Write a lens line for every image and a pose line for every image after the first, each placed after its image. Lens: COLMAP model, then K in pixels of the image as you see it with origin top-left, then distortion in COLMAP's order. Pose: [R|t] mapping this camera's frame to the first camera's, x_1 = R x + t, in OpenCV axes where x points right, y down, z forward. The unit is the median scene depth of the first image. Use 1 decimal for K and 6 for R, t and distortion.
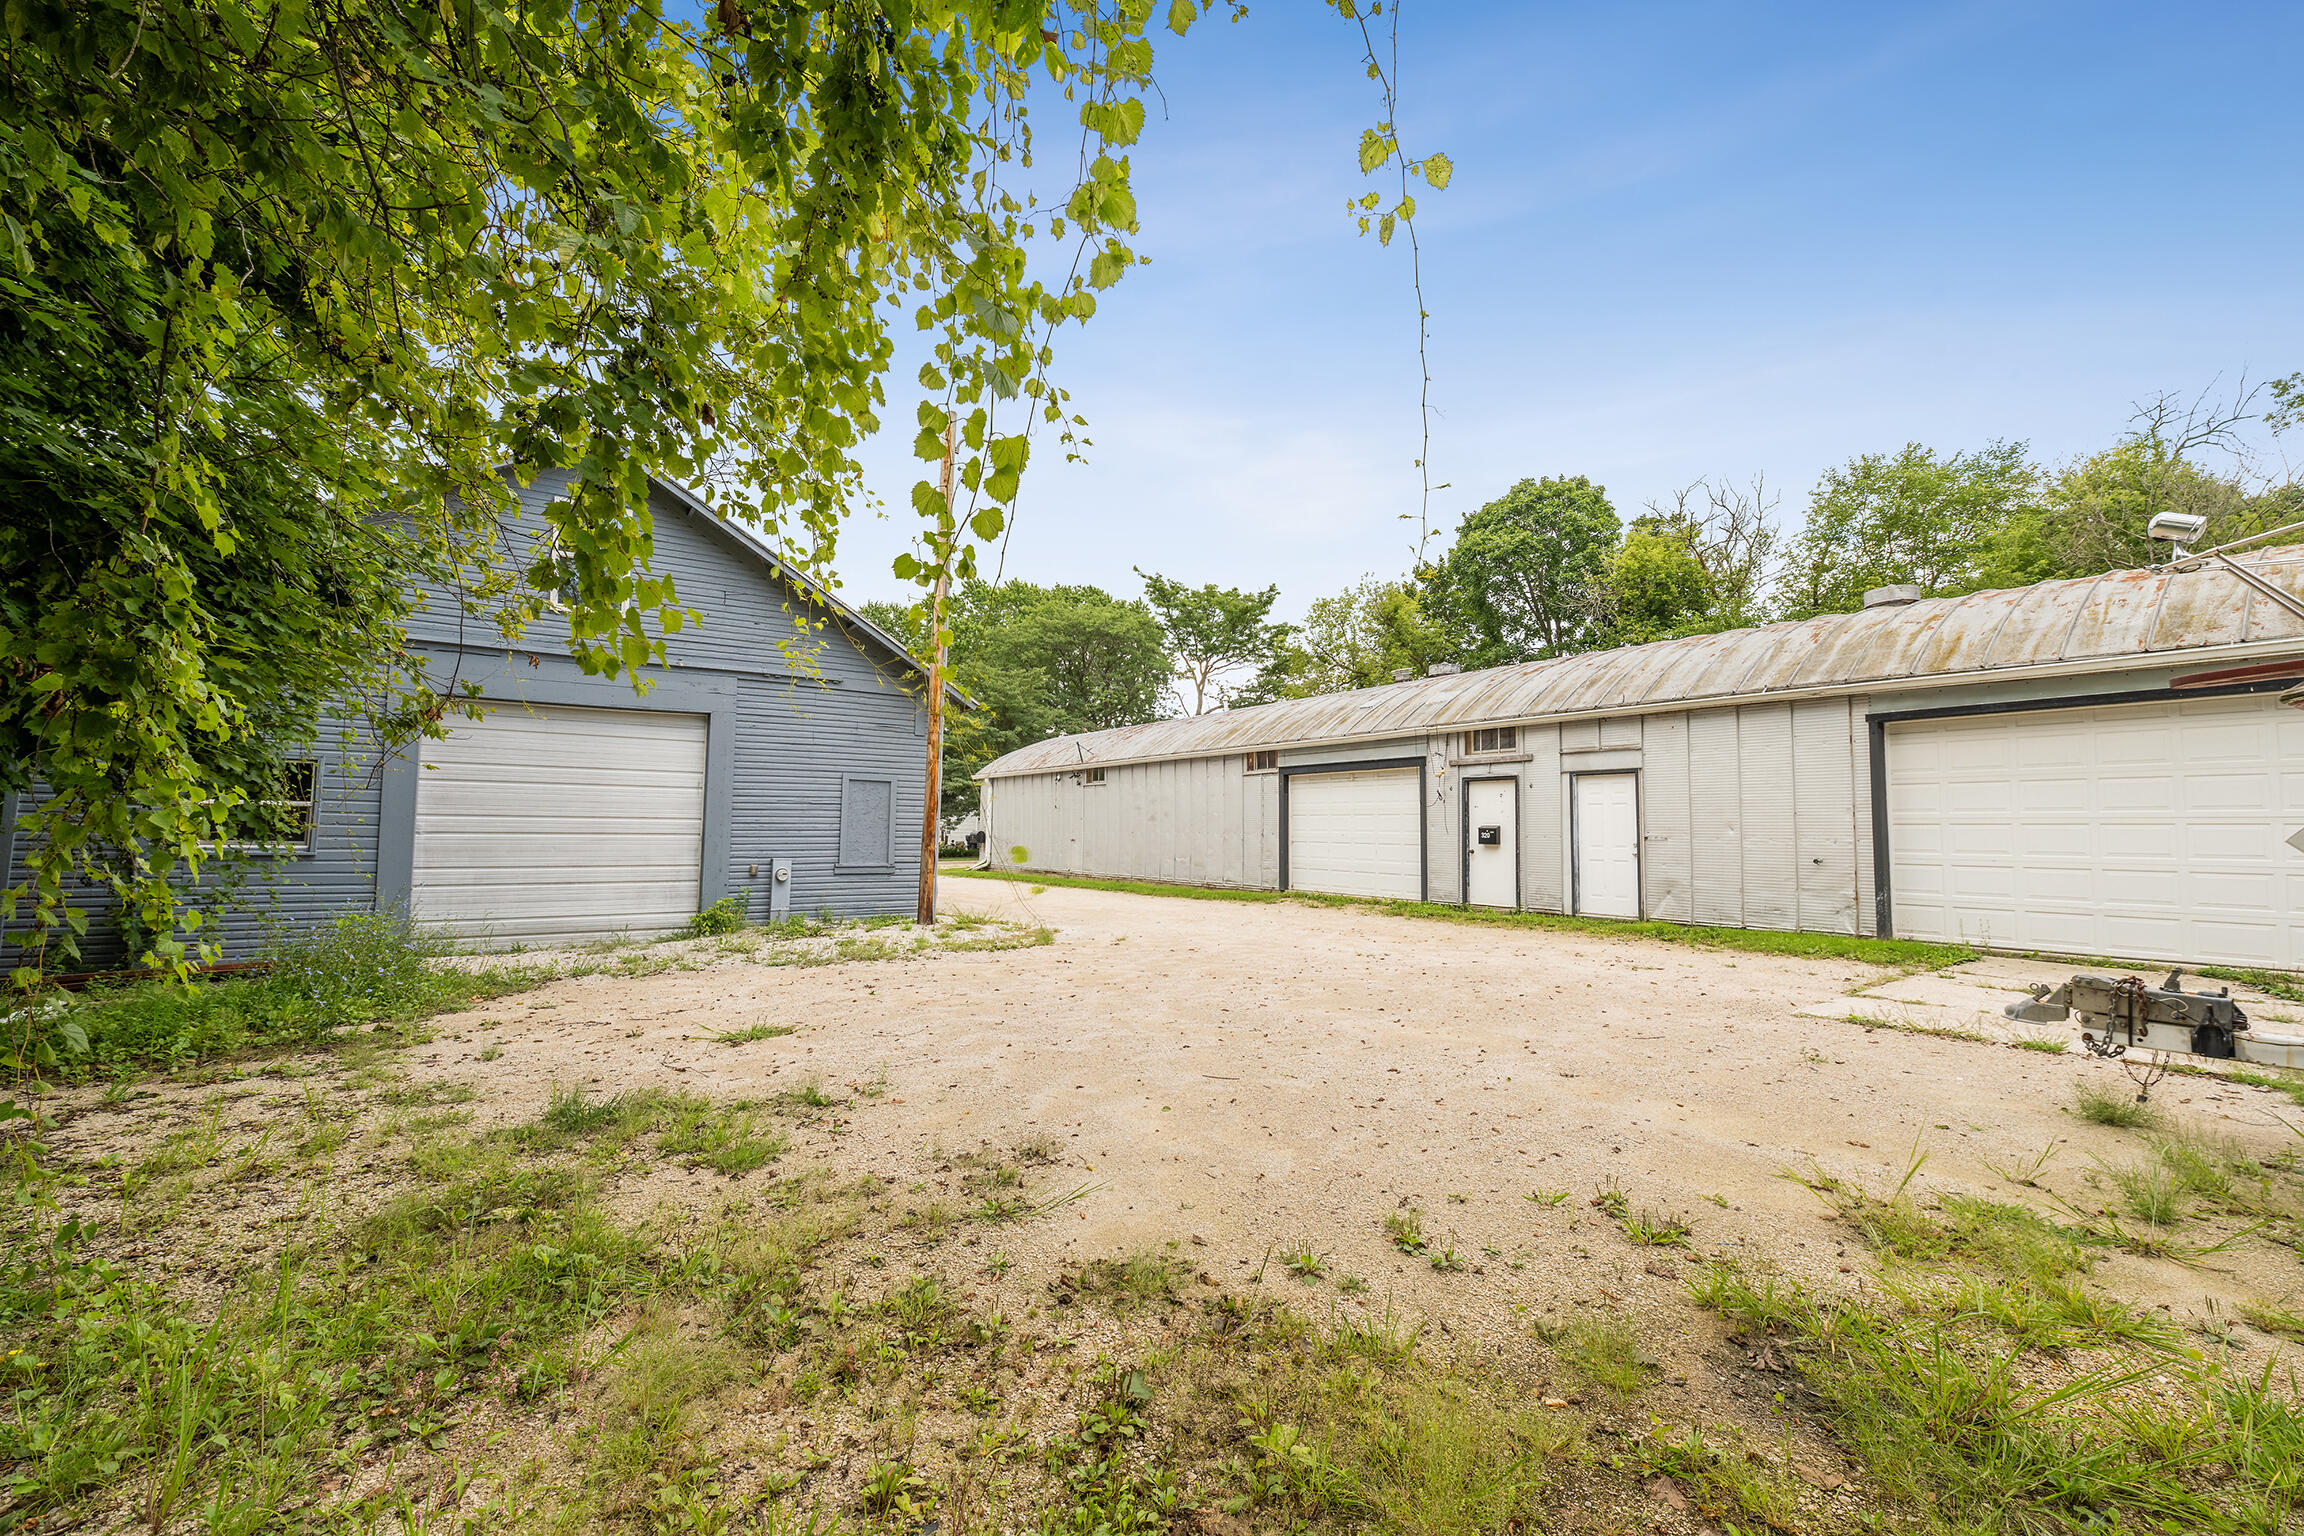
lens RADIAL K [[939.6, 0, 1171.5], [0, 939.6, 801.1], [0, 0, 1]] dist [-0.010040, -0.000231]
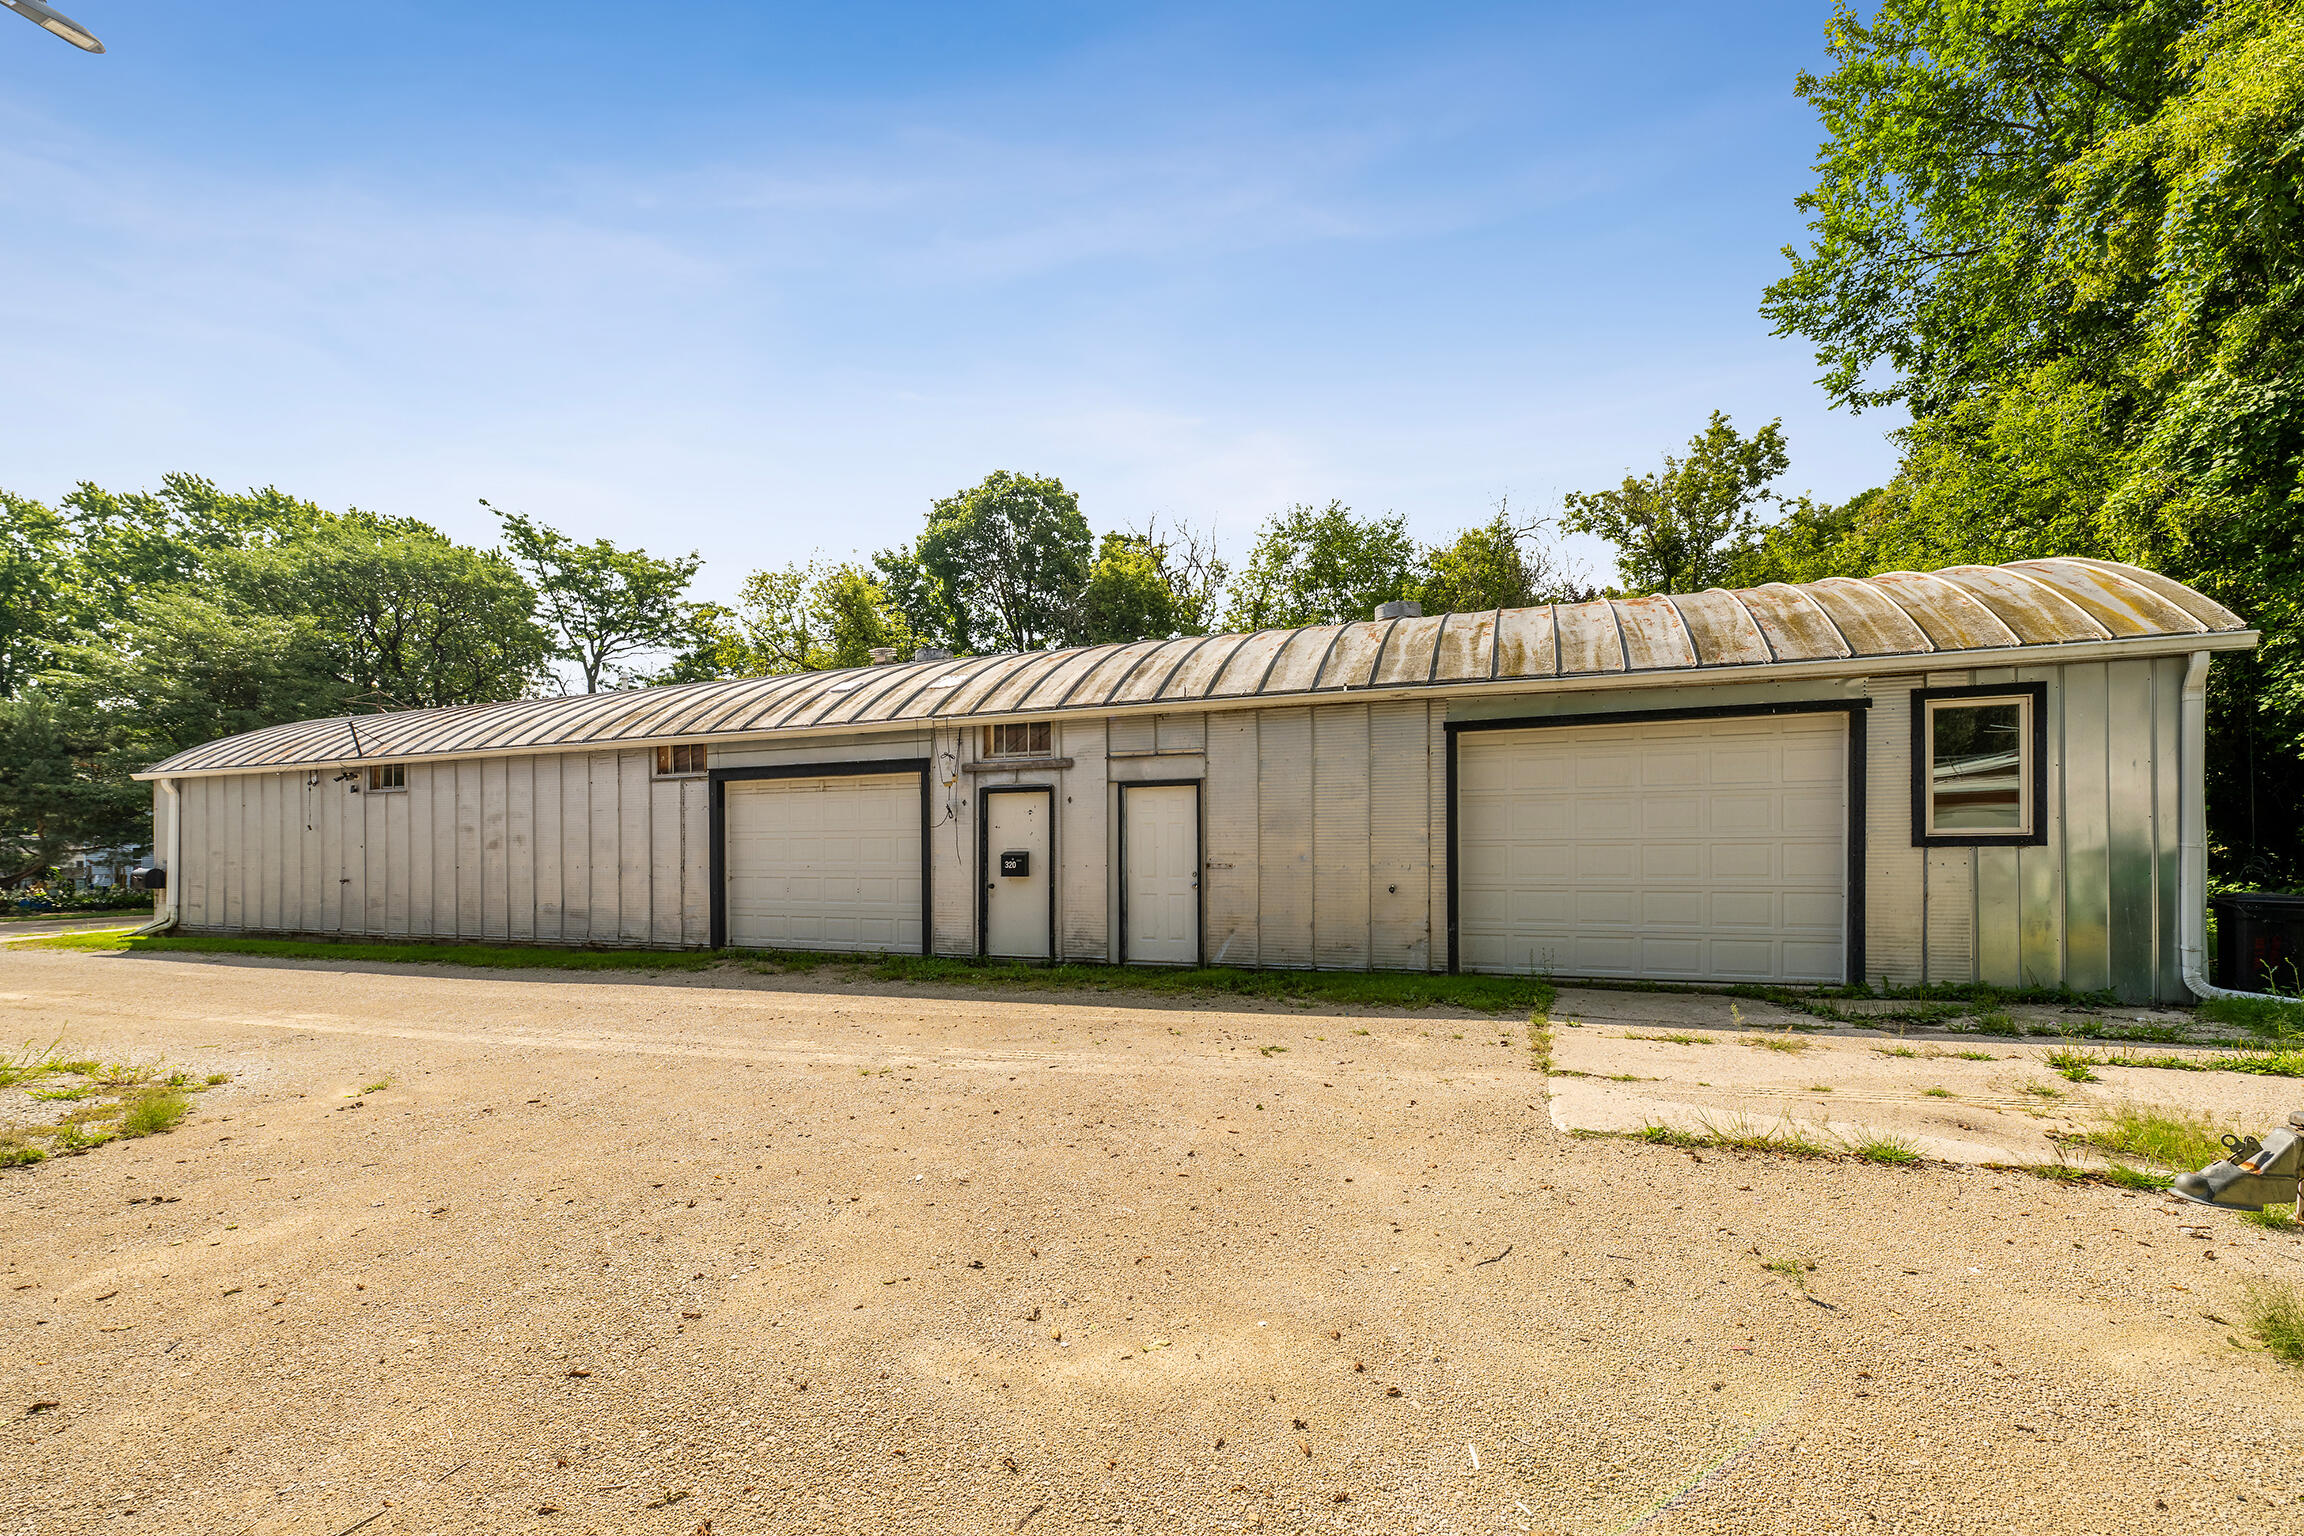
lens RADIAL K [[917.3, 0, 1155.4], [0, 917.3, 848.1], [0, 0, 1]] dist [-0.011890, -0.000286]
pose [[0.840709, -0.012569, 0.541341, 0.016311], [-0.001951, 0.999654, 0.026240, 0.001991], [-0.541484, -0.023116, 0.840393, 0.159785]]
